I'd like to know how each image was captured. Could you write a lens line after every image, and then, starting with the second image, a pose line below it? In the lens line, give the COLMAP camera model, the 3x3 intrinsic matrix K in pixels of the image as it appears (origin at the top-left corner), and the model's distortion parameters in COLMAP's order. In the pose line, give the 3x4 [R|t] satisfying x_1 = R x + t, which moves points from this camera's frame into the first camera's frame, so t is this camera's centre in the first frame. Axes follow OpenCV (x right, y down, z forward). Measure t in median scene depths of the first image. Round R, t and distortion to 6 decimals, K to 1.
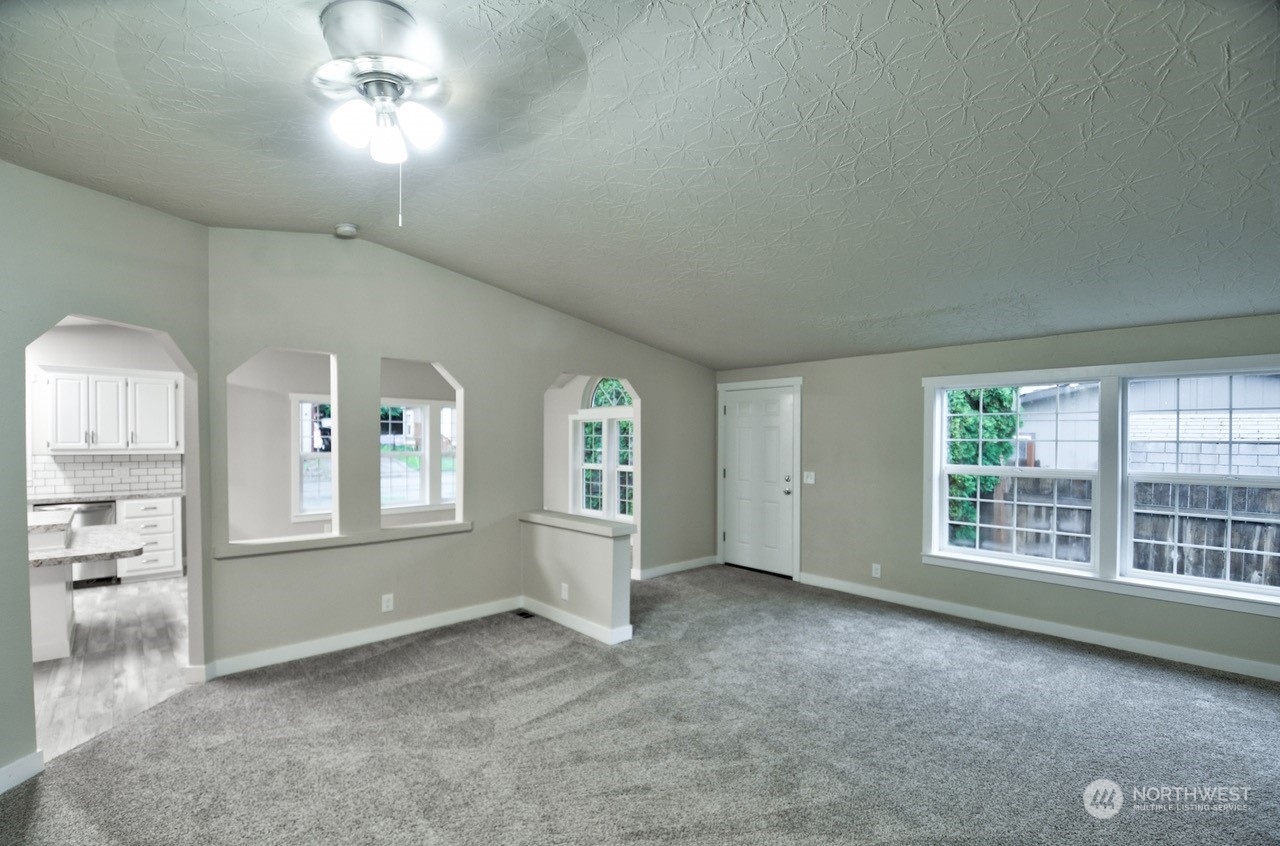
lens RADIAL K [[577.9, 0, 626.8], [0, 577.9, 444.4], [0, 0, 1]] dist [-0.009005, -0.005966]
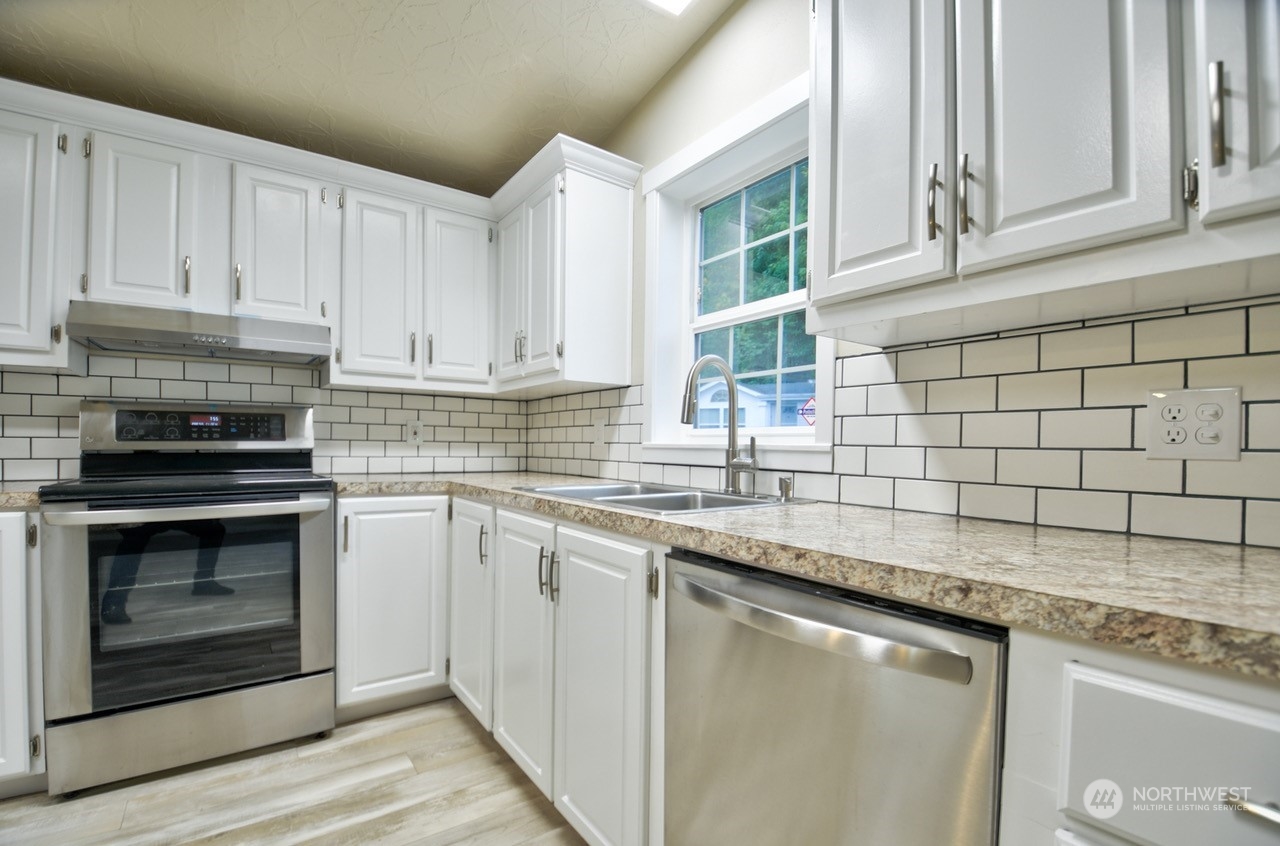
lens RADIAL K [[577.9, 0, 613.8], [0, 577.9, 447.4], [0, 0, 1]] dist [-0.009005, -0.005966]
pose [[-0.115784, 0.011707, -0.993205, -0.847749], [-0.021524, 0.999666, 0.014292, 0.066935], [0.993041, 0.023032, -0.115494, 1.029229]]
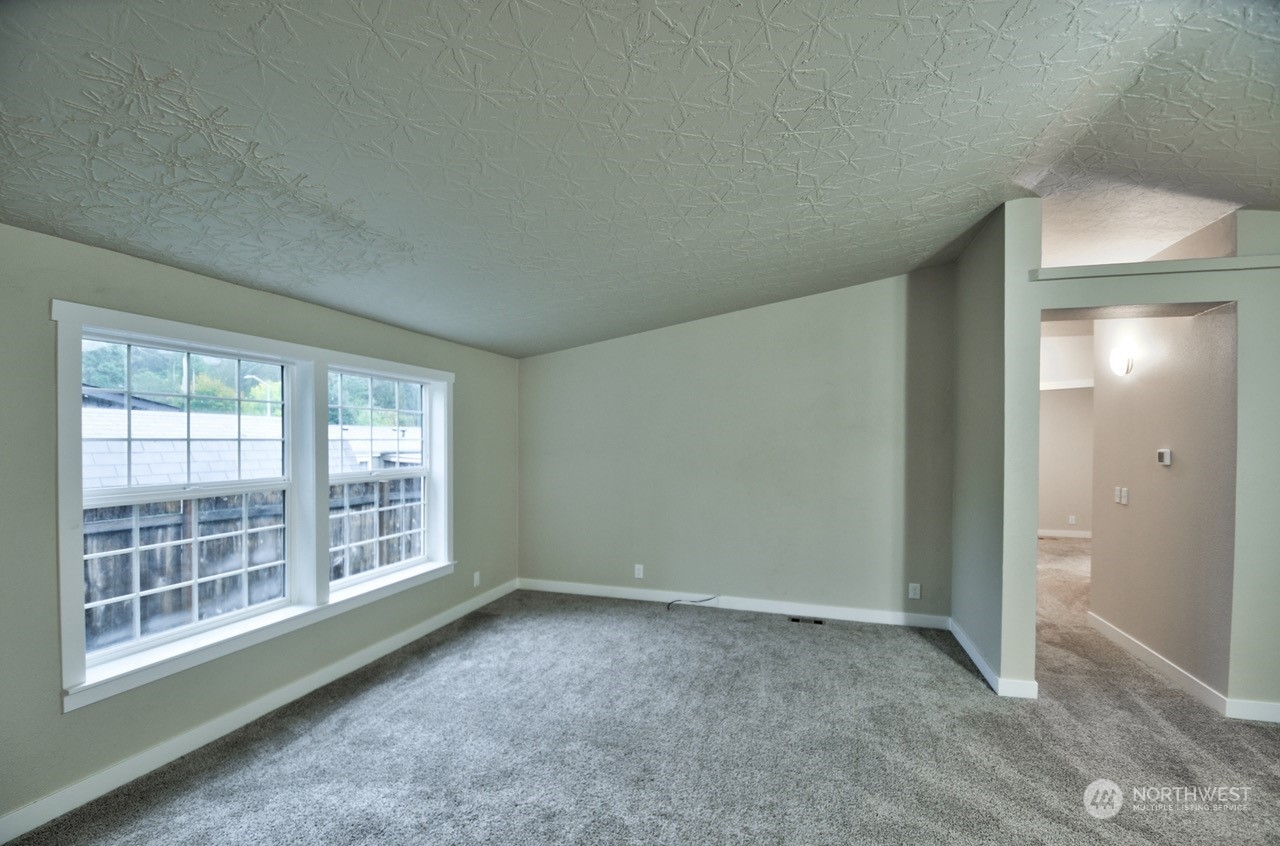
lens RADIAL K [[577.9, 0, 642.0], [0, 577.9, 432.7], [0, 0, 1]] dist [-0.009005, -0.005966]
pose [[-0.524586, 0.000167, 0.851357, -0.089887], [0.005639, 0.999979, 0.003279, -0.011815], [-0.851339, 0.006520, -0.524576, 0.795240]]
